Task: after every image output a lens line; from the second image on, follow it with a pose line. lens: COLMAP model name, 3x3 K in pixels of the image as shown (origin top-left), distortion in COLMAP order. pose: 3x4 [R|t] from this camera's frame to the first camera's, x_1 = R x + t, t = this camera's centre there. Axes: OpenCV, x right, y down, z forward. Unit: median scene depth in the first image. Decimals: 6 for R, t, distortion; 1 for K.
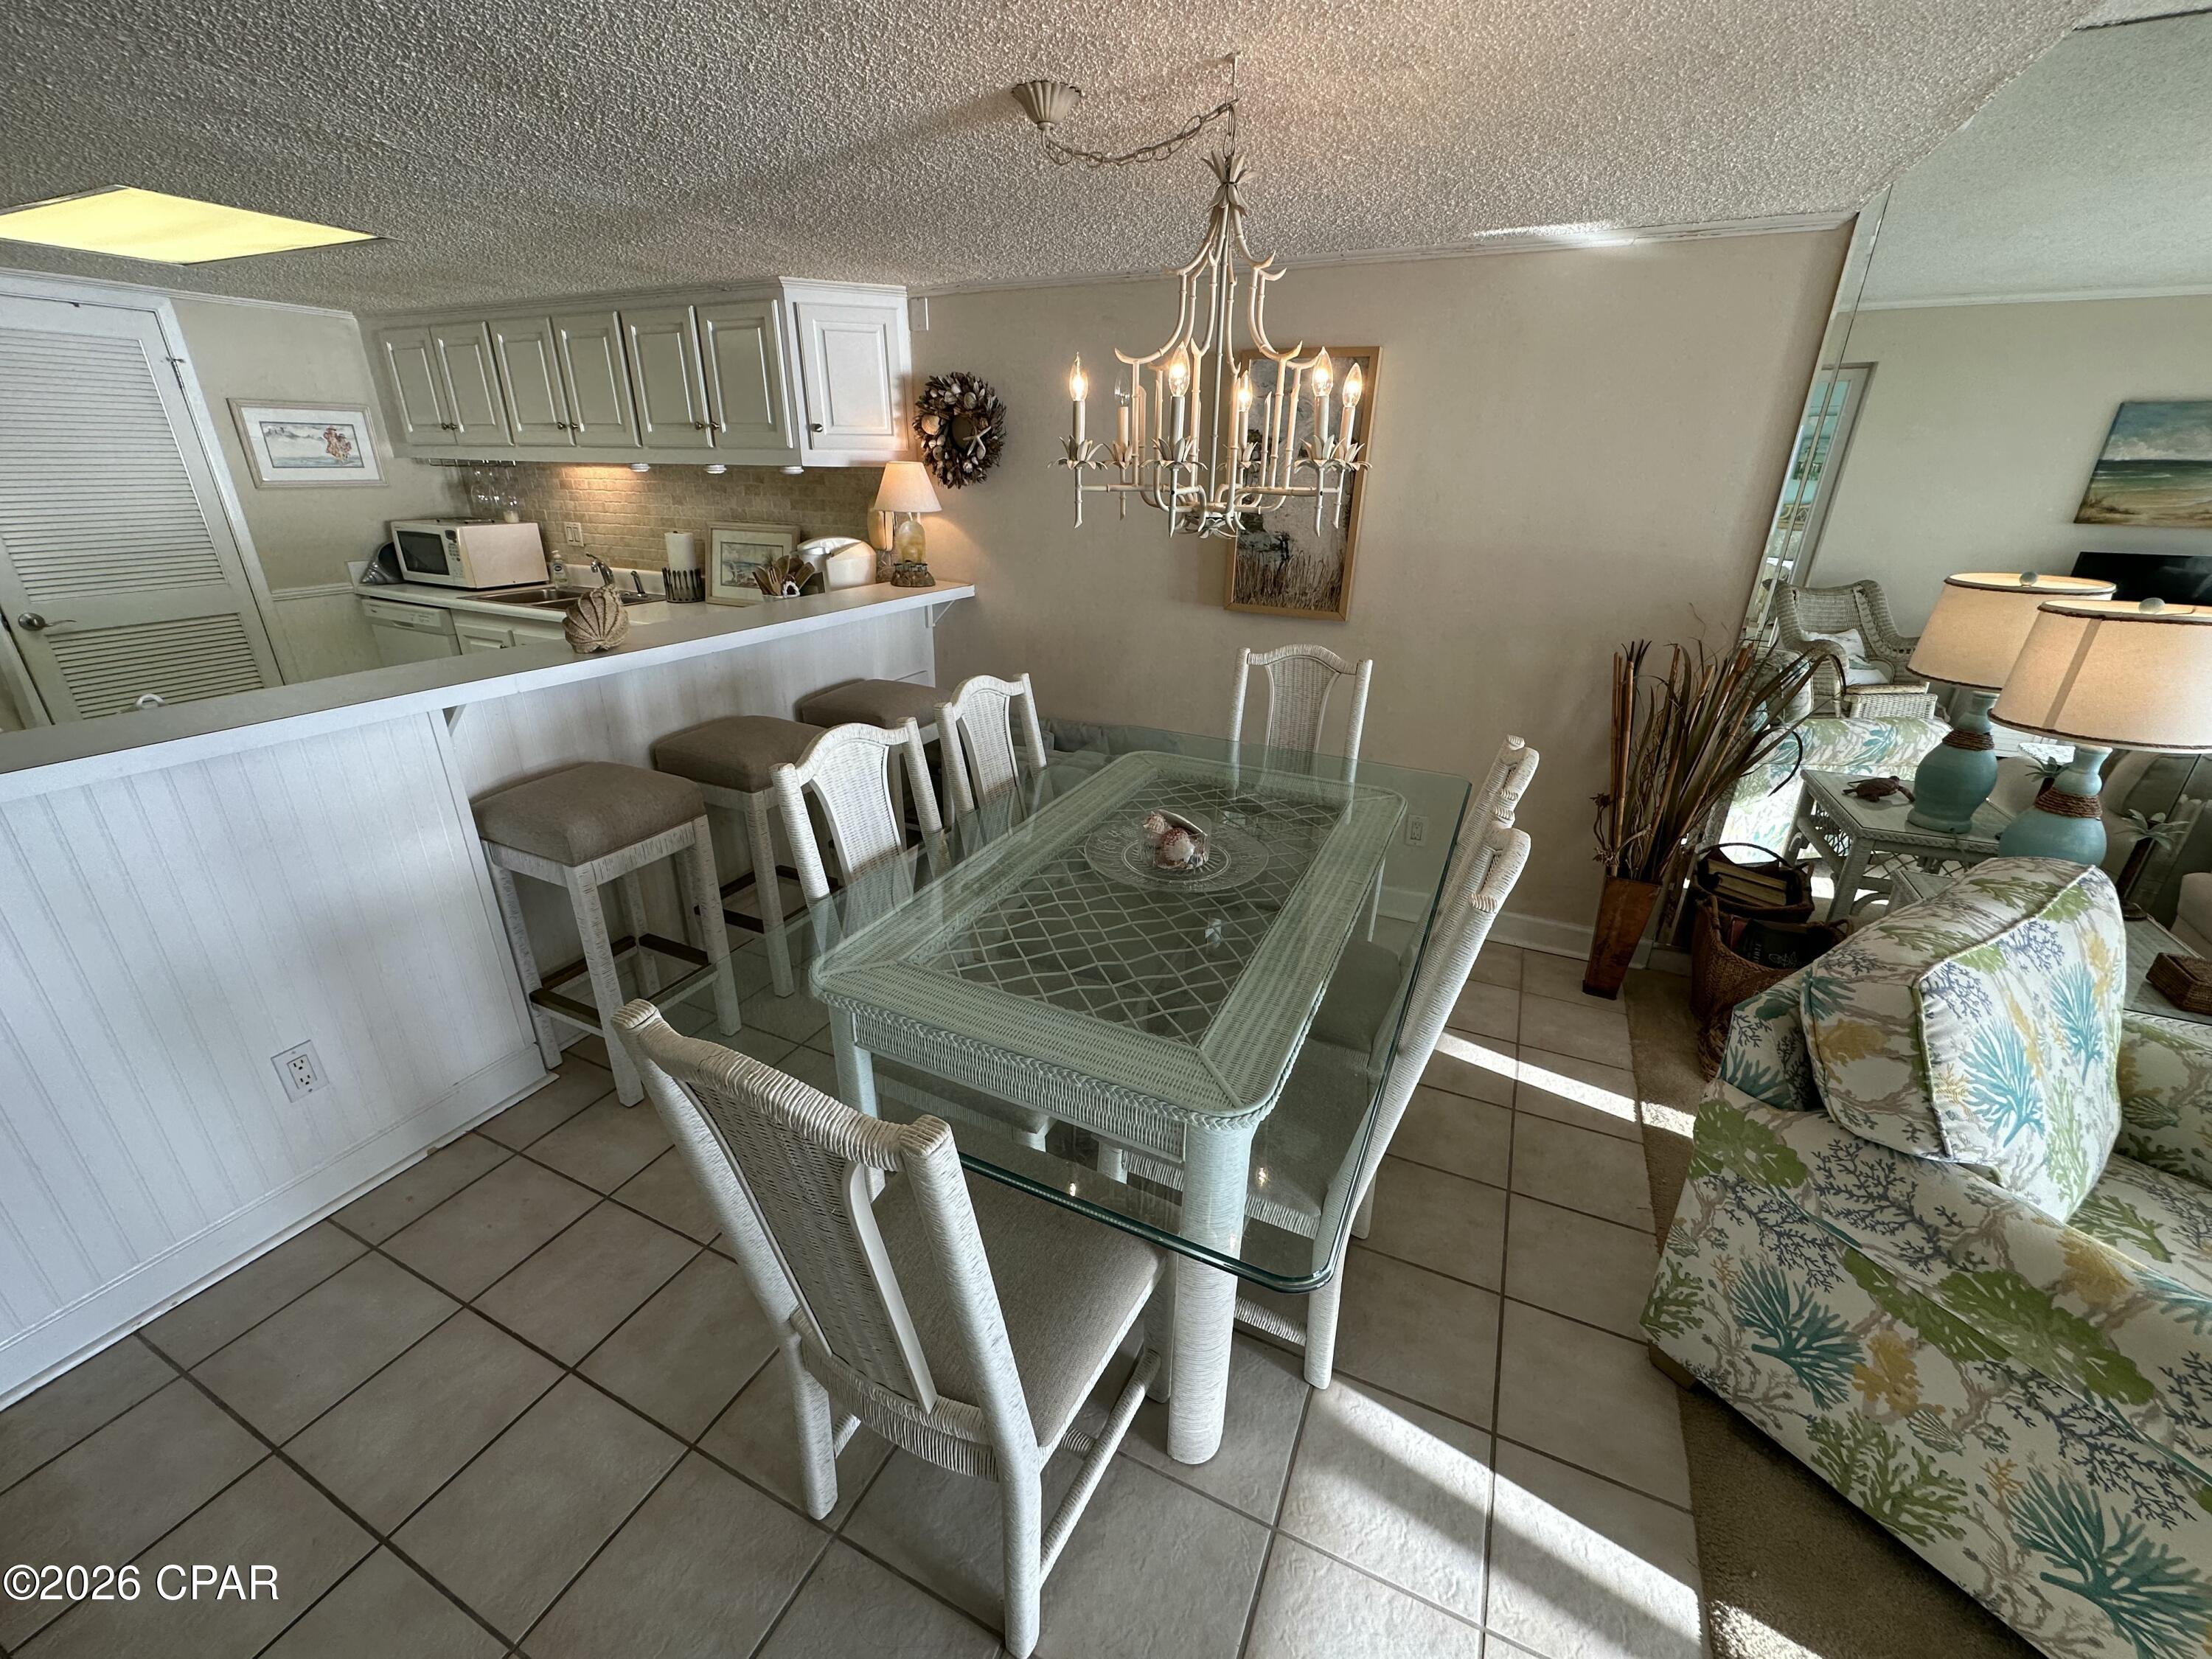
lens RADIAL K [[879.9, 0, 1108.0], [0, 879.9, 830.2], [0, 0, 1]] dist [-0.003921, 0.000292]
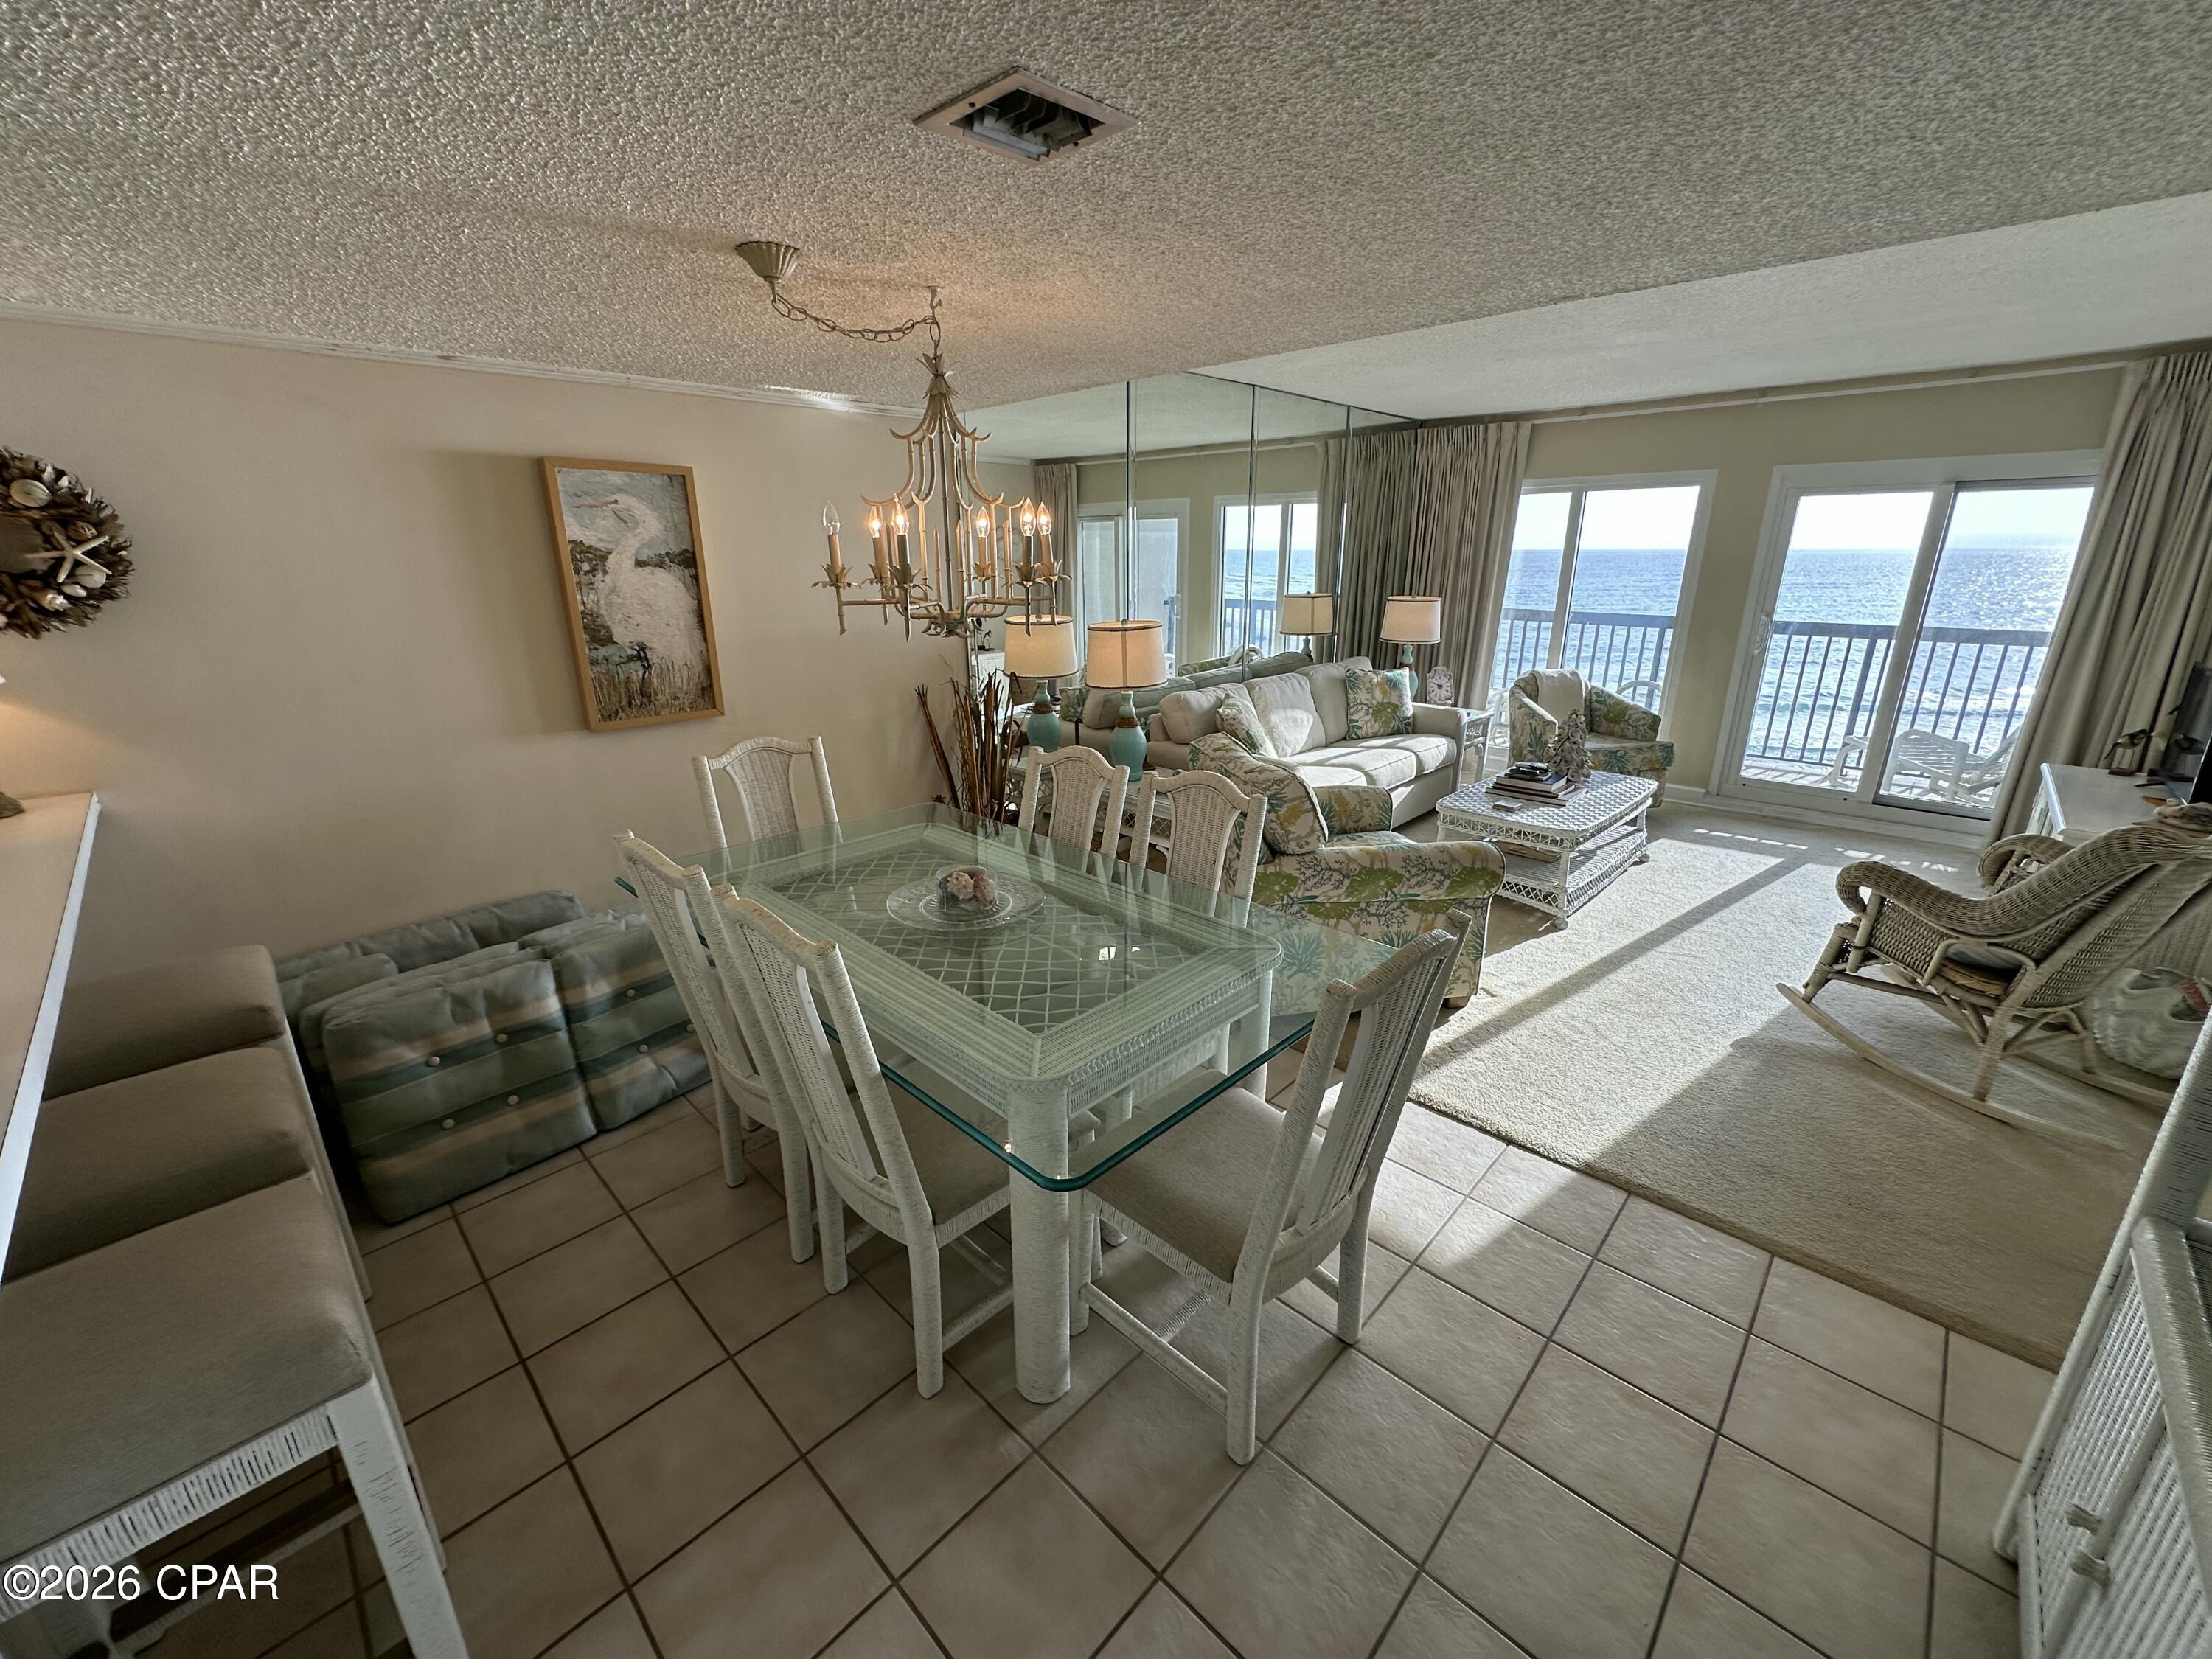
lens RADIAL K [[879.9, 0, 1103.7], [0, 879.9, 830.1], [0, 0, 1]] dist [-0.003921, 0.000292]
pose [[0.322372, -0.303111, 0.896772, -0.458100], [0.375643, 0.910527, 0.172724, -0.099986], [-0.868889, 0.281185, 0.407390, 0.173775]]
